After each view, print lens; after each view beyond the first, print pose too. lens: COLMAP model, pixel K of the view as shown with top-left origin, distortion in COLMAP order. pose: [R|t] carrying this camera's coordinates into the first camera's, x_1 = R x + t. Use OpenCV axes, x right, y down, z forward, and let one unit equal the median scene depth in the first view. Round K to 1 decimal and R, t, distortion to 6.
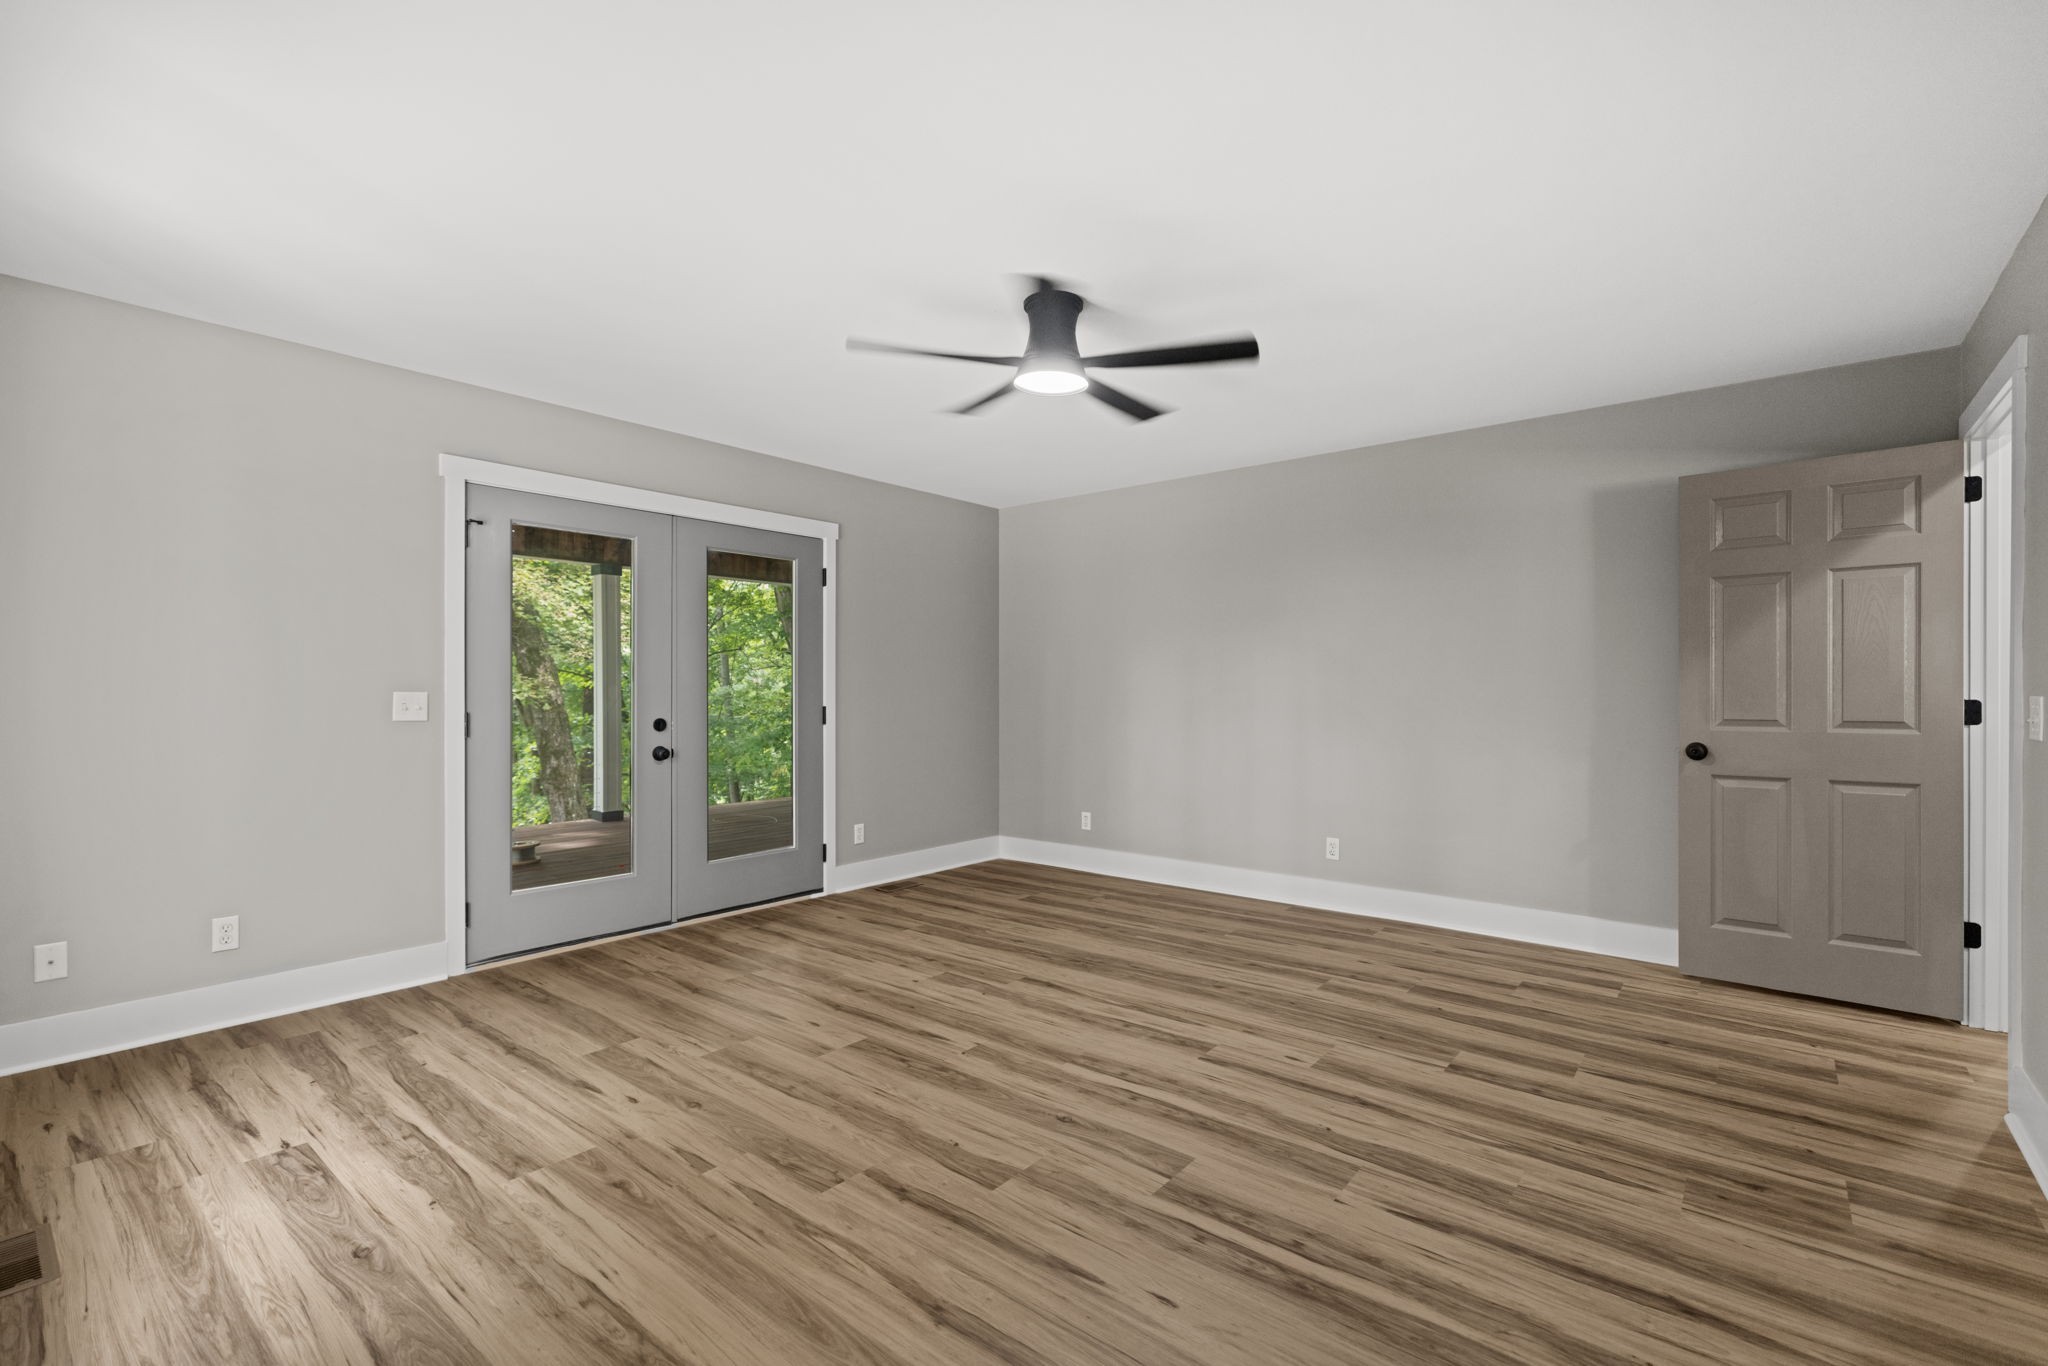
lens RADIAL K [[903.8, 0, 1031.3], [0, 903.8, 690.8], [0, 0, 1]] dist [-0.002027, 0.001131]
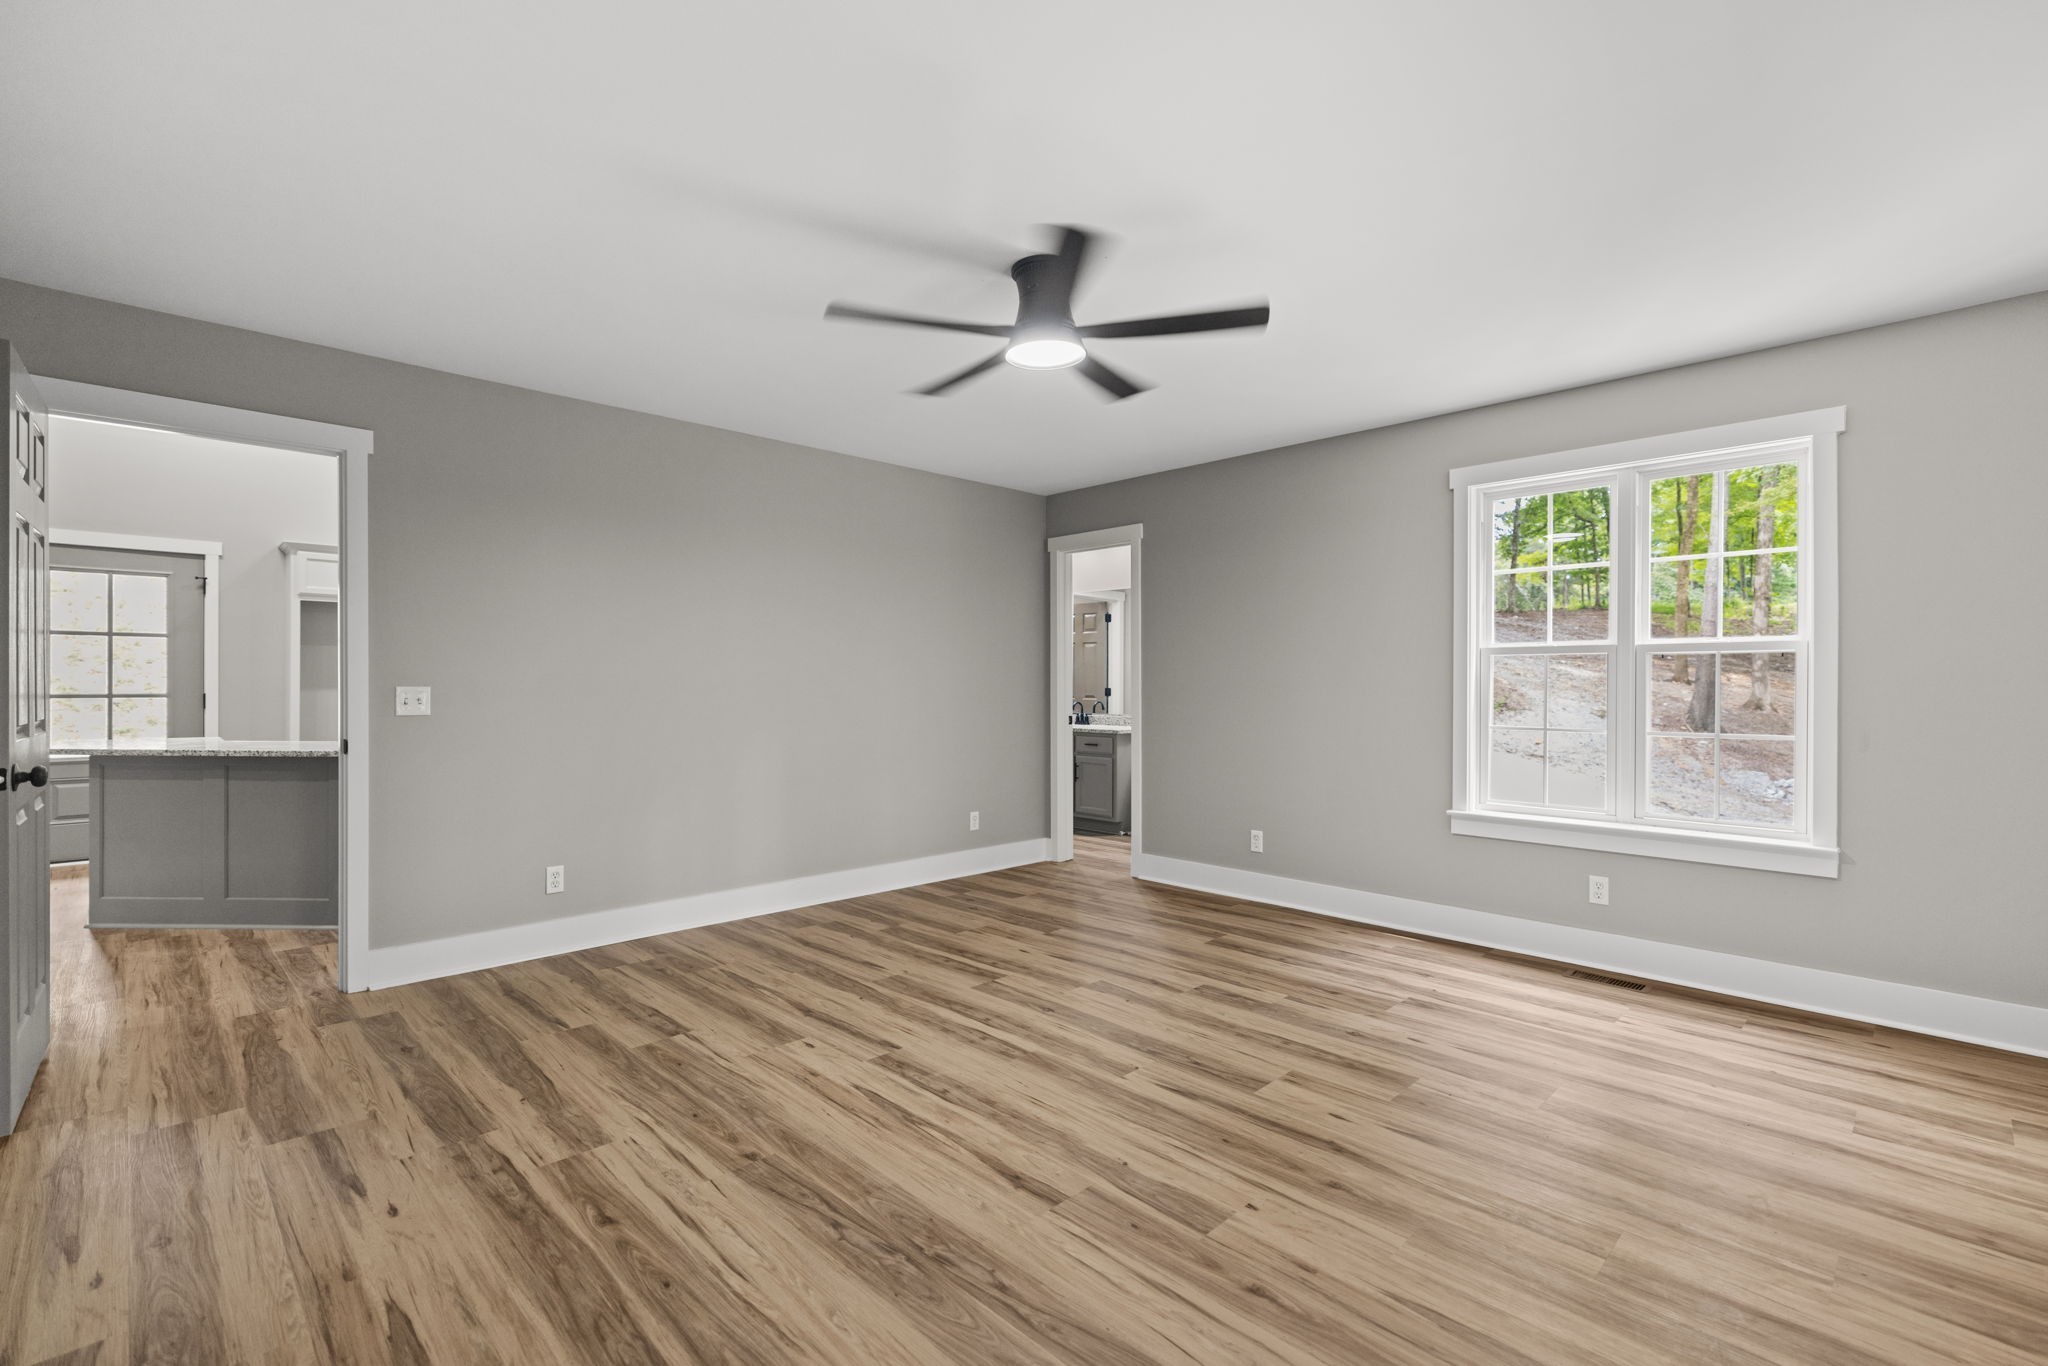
lens RADIAL K [[903.8, 0, 1016.8], [0, 903.8, 692.5], [0, 0, 1]] dist [-0.002027, 0.001131]
pose [[-0.993069, -0.004486, 0.117449, -0.060896], [-0.003072, 0.999921, 0.012219, -0.004739], [-0.117494, 0.011774, -0.993004, 1.997227]]
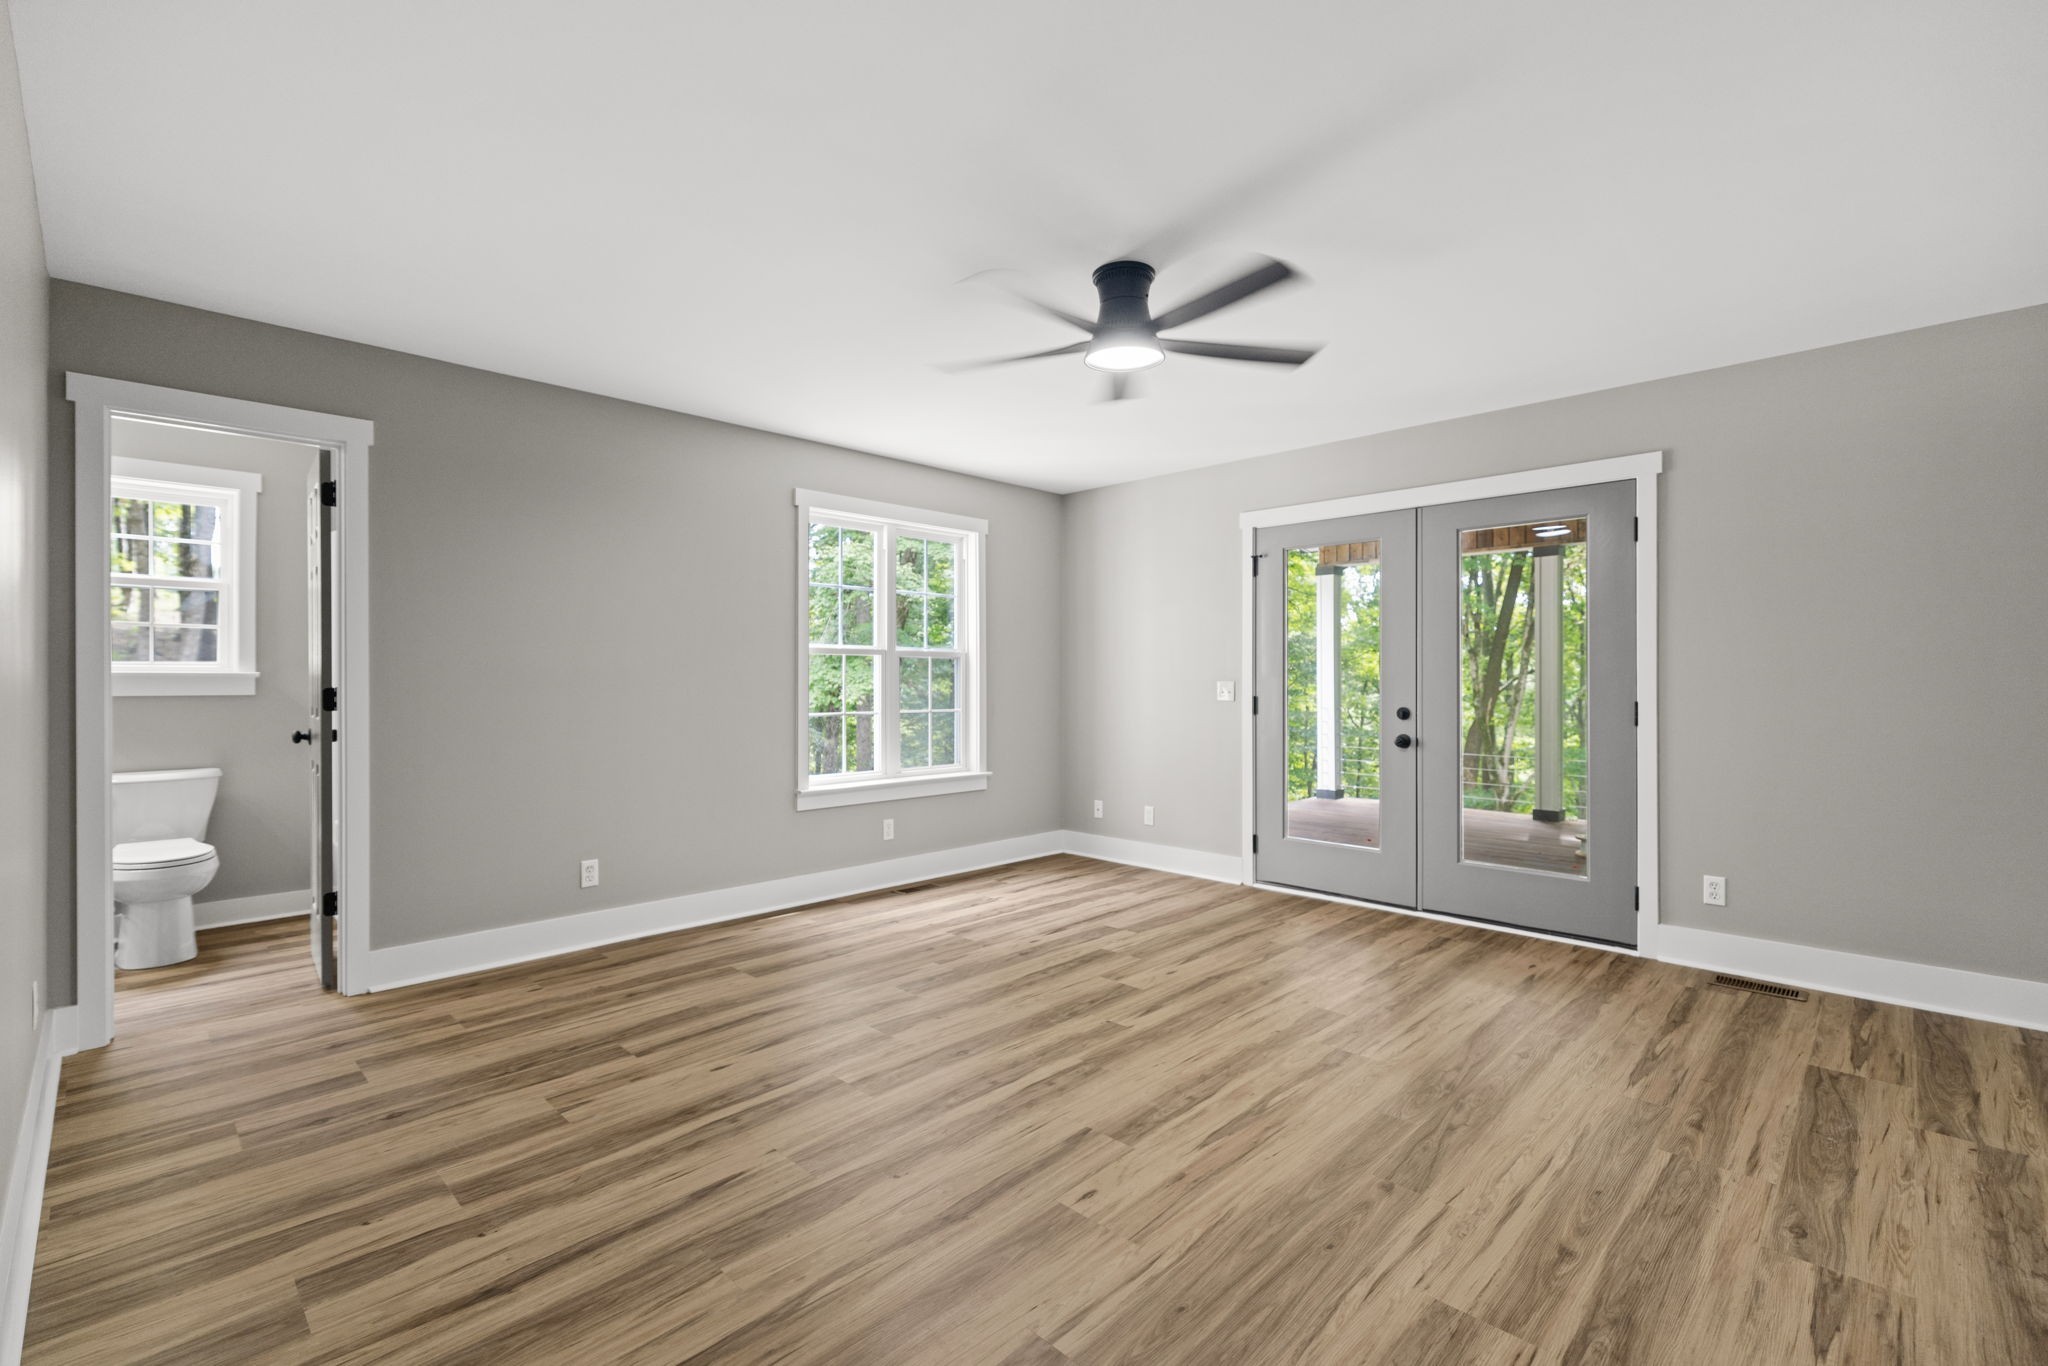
lens RADIAL K [[903.8, 0, 1021.7], [0, 903.8, 675.1], [0, 0, 1]] dist [-0.002027, 0.001131]
pose [[-0.098954, -0.004710, -0.995081, 1.017574], [-0.001709, 0.999988, -0.004563, -0.001527], [0.995091, 0.001250, -0.098960, 1.026099]]
